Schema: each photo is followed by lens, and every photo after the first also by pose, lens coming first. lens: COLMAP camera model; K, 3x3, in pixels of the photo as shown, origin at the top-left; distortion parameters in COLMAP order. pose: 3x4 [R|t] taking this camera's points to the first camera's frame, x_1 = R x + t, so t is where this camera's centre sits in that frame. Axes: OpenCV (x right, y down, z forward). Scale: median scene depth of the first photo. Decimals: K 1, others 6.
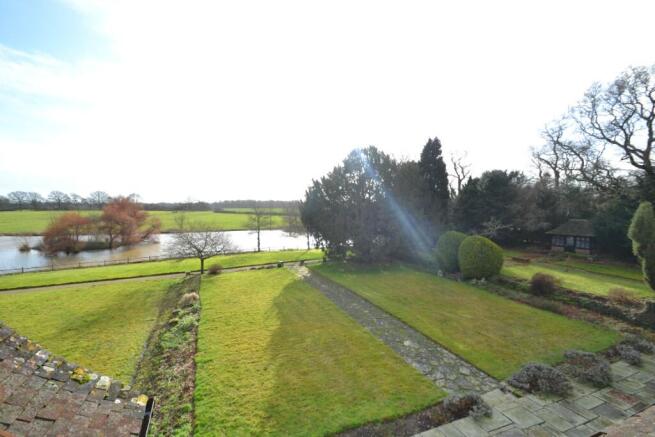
lens RADIAL K [[303.8, 0, 306.7], [0, 303.8, 220.3], [0, 0, 1]] dist [0.001046, -0.011858]
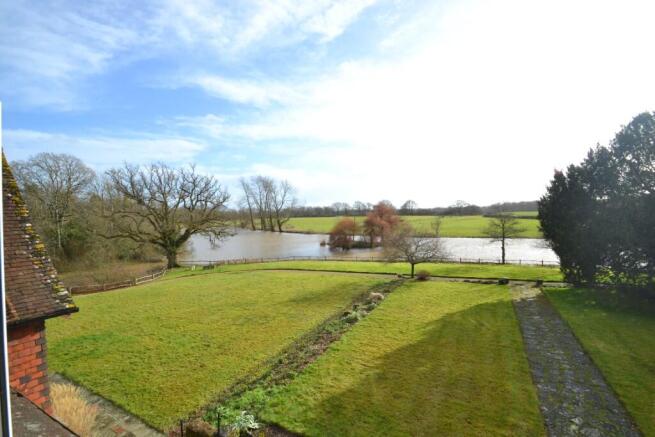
lens RADIAL K [[303.8, 0, 306.7], [0, 303.8, 220.3], [0, 0, 1]] dist [0.001046, -0.011858]
pose [[0.620394, 0.000687, -0.784290, 0.158065], [-0.012150, 0.999888, -0.008735, -0.002038], [0.784196, 0.014948, 0.620333, 0.066203]]
